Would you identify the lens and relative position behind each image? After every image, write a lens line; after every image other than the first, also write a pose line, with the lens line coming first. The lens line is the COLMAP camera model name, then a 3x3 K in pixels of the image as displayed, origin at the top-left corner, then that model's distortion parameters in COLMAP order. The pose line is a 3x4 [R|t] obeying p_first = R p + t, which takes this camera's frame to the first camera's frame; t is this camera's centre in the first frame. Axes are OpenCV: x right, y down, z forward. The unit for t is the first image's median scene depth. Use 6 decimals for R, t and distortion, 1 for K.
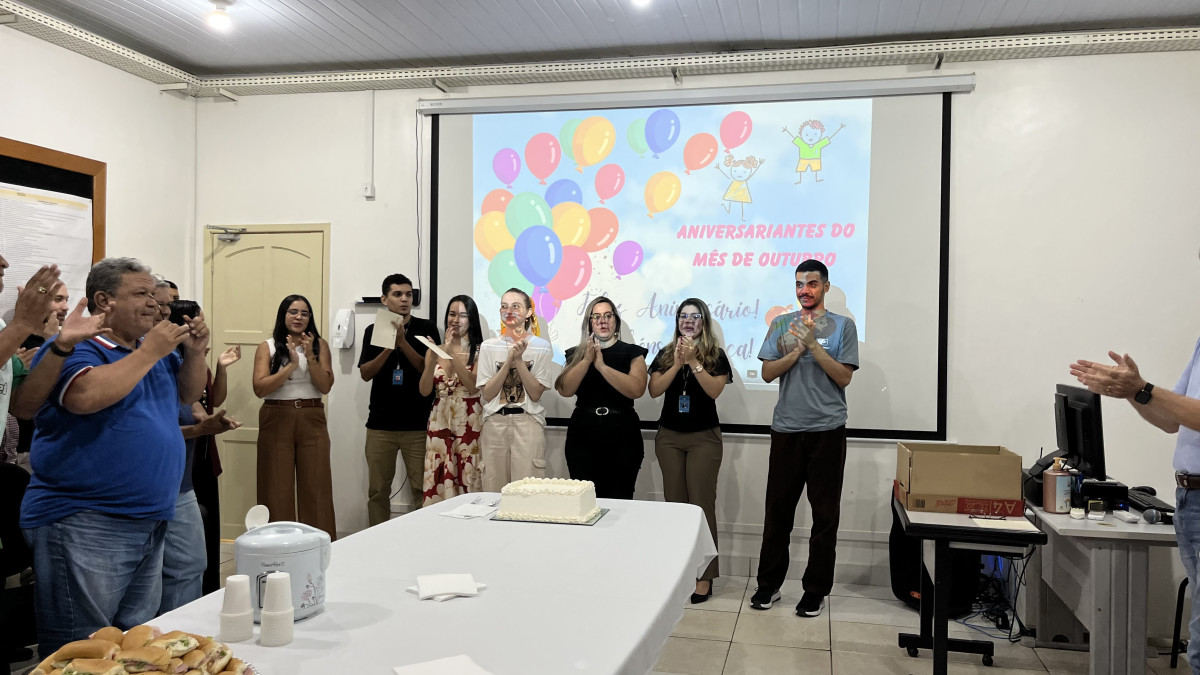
lens RADIAL K [[915.7, 0, 605.0], [0, 915.7, 335.0], [0, 0, 1]] dist [0.065397, -0.084807]
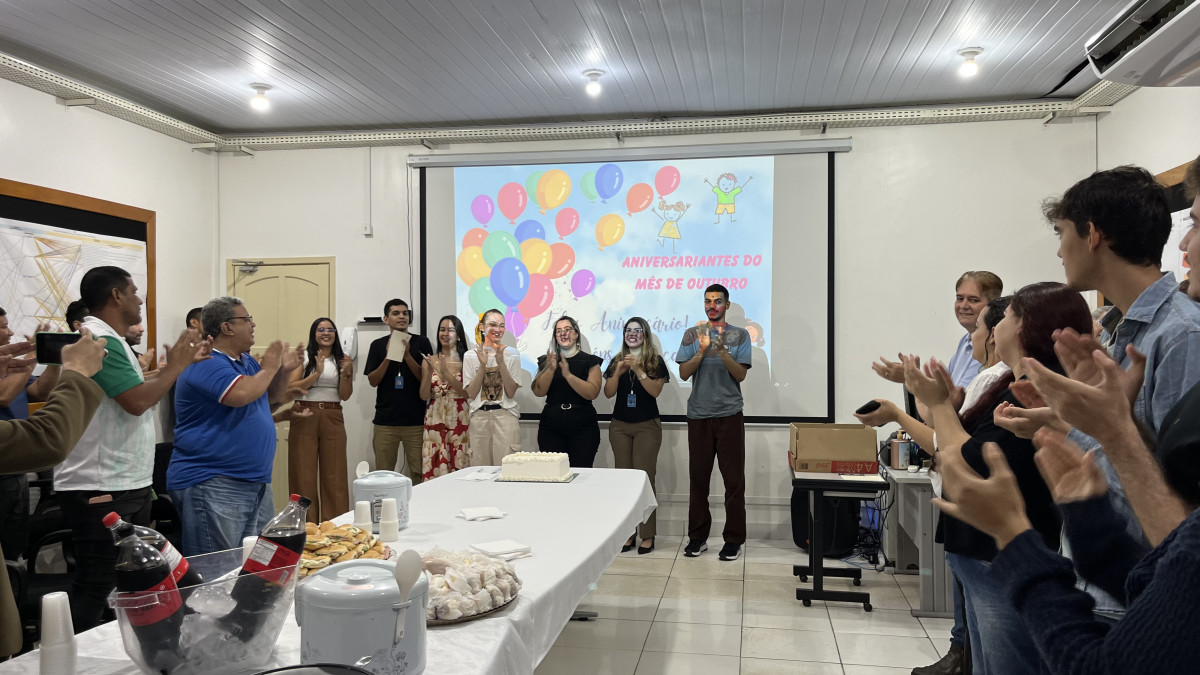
lens RADIAL K [[915.7, 0, 587.0], [0, 915.7, 345.3], [0, 0, 1]] dist [0.065397, -0.084807]
pose [[0.998809, -0.016131, 0.046054, -0.028635], [0.015961, 0.999864, 0.004062, -0.005302], [-0.046113, -0.003323, 0.998931, -0.245547]]
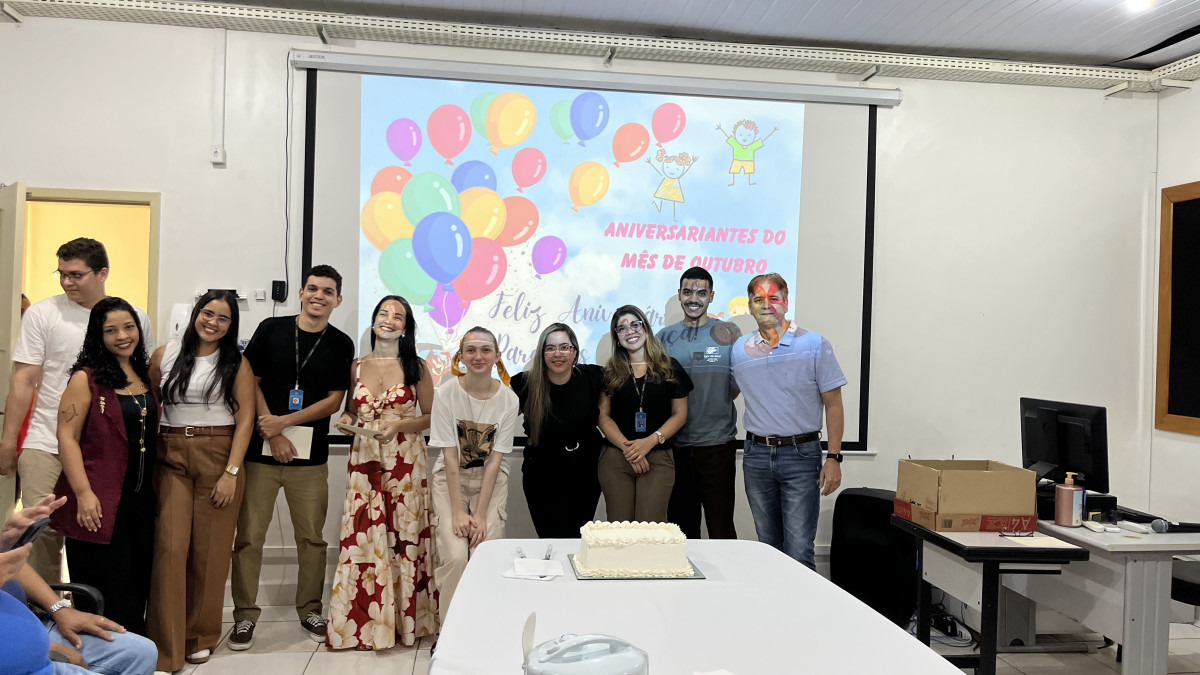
lens RADIAL K [[915.7, 0, 595.1], [0, 915.7, 333.4], [0, 0, 1]] dist [0.065397, -0.084807]
pose [[0.938411, 0.013345, 0.345263, -0.245363], [-0.014964, 0.999886, 0.002024, -0.010666], [-0.345197, -0.007066, 0.938504, 0.150902]]
